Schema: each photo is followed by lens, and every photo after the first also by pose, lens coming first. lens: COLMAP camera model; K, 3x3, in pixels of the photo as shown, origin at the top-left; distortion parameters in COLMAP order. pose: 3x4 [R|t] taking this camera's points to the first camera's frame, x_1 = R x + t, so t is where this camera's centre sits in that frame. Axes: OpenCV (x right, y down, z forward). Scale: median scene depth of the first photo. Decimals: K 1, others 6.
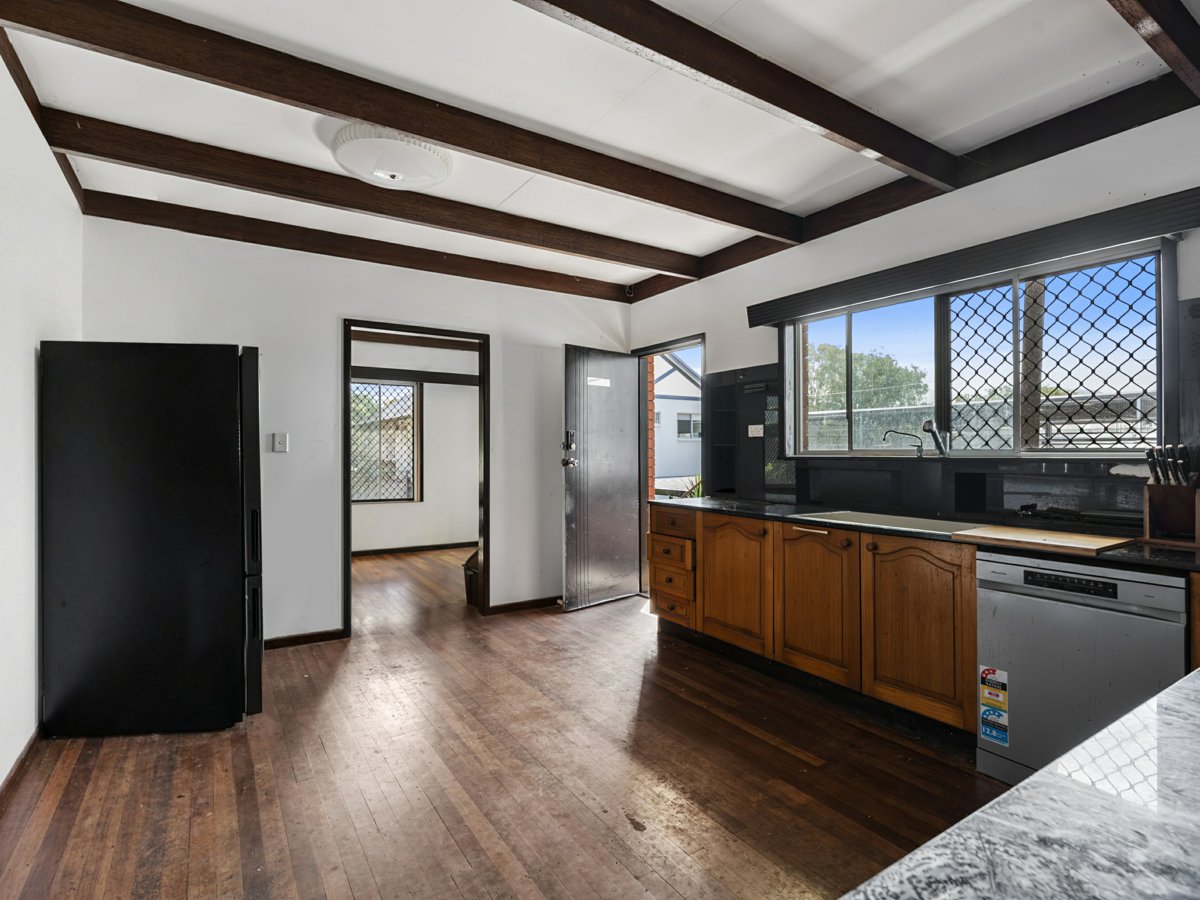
lens RADIAL K [[599.8, 0, 600.0], [0, 599.8, 450.0], [0, 0, 1]] dist [-0.016311, -0.000622]
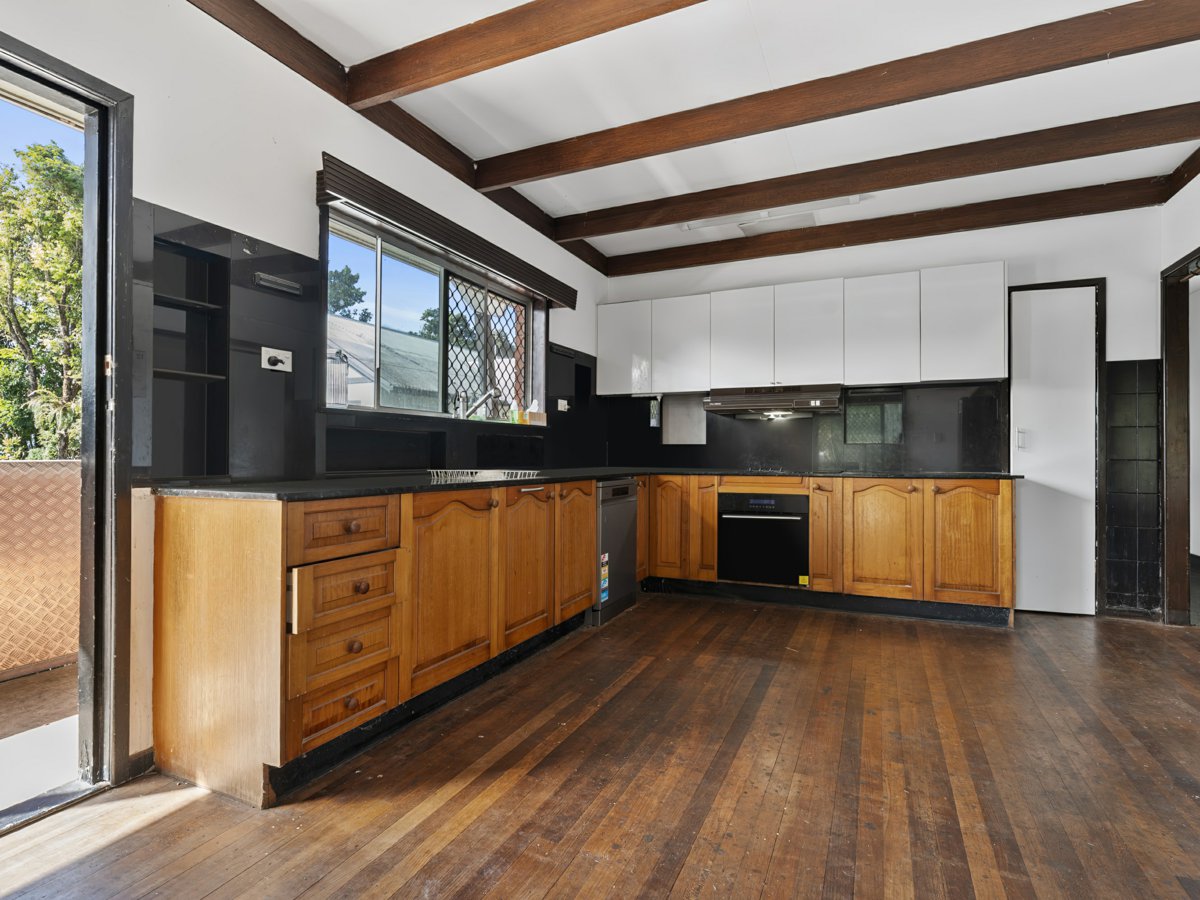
lens RADIAL K [[599.8, 0, 600.0], [0, 599.8, 450.0], [0, 0, 1]] dist [-0.016311, -0.000622]
pose [[-0.533041, -0.000092, 0.846090, -0.504810], [-0.011129, 0.999914, -0.006902, 0.071906], [-0.846017, -0.013095, -0.532996, 1.366677]]
